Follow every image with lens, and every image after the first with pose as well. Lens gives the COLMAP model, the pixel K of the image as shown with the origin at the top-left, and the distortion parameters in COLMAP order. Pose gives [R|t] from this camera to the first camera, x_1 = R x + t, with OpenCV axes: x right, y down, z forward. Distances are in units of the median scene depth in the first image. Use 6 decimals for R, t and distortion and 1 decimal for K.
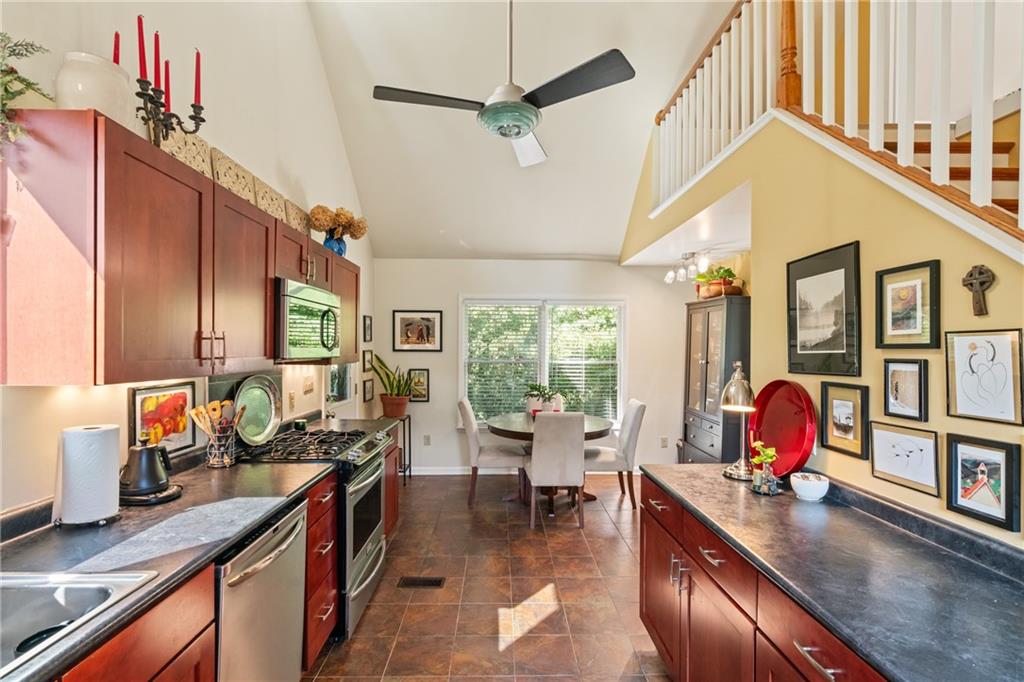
lens RADIAL K [[467.4, 0, 509.8], [0, 467.4, 345.8], [0, 0, 1]] dist [-0.011594, 0.005511]
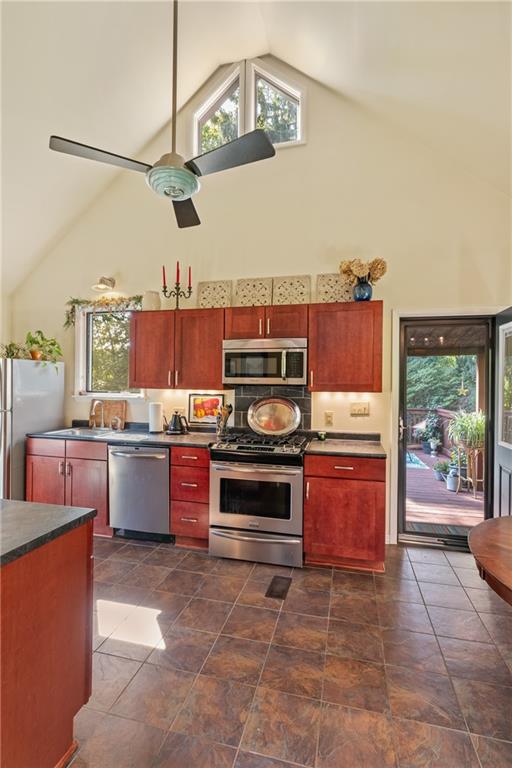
lens RADIAL K [[363.4, 0, 252.7], [0, 363.4, 378.1], [0, 0, 1]] dist [-0.006120, 0.000597]
pose [[-0.273989, -0.019622, -0.961533, 0.965612], [-0.004121, 0.999807, -0.019229, 0.034776], [0.961724, -0.001306, -0.274017, 1.689382]]
